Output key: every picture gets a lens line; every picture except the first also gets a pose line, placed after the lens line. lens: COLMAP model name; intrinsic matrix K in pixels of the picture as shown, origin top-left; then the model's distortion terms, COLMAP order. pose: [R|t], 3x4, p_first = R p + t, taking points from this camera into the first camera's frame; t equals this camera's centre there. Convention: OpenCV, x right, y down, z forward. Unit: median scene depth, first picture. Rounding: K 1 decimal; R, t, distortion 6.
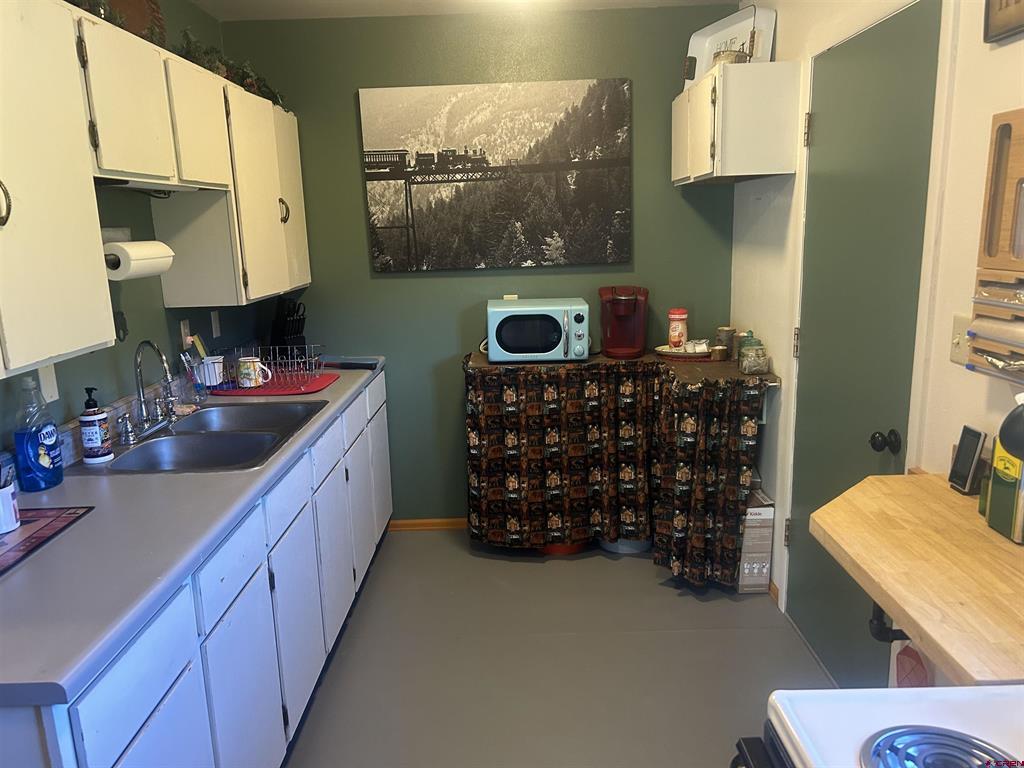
lens RADIAL K [[752.2, 0, 515.1], [0, 752.2, 386.0], [0, 0, 1]] dist [0.039143, -0.030679]
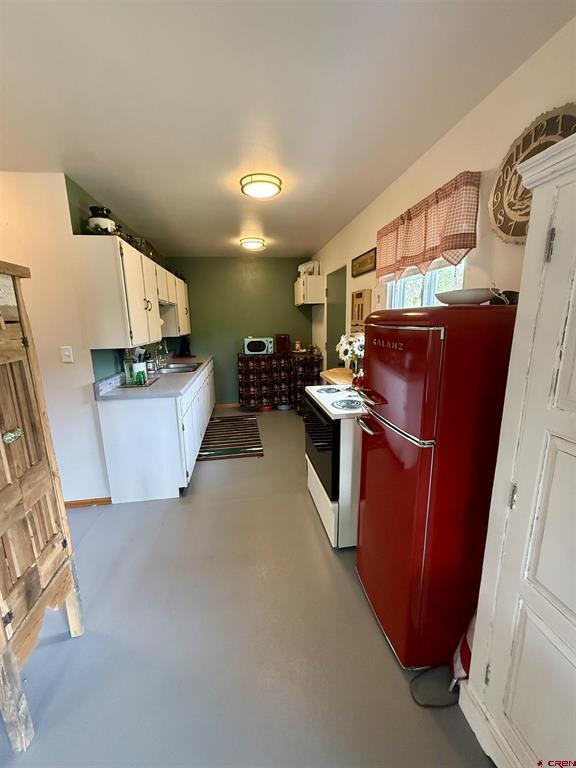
lens RADIAL K [[302.1, 0, 285.7], [0, 302.1, 380.1], [0, 0, 1]] dist [-0.004126, -0.000203]
pose [[0.989506, -0.017105, 0.143473, -0.050963], [0.019598, 0.999680, -0.015982, 0.113854], [-0.143154, 0.018626, 0.989525, -0.424286]]
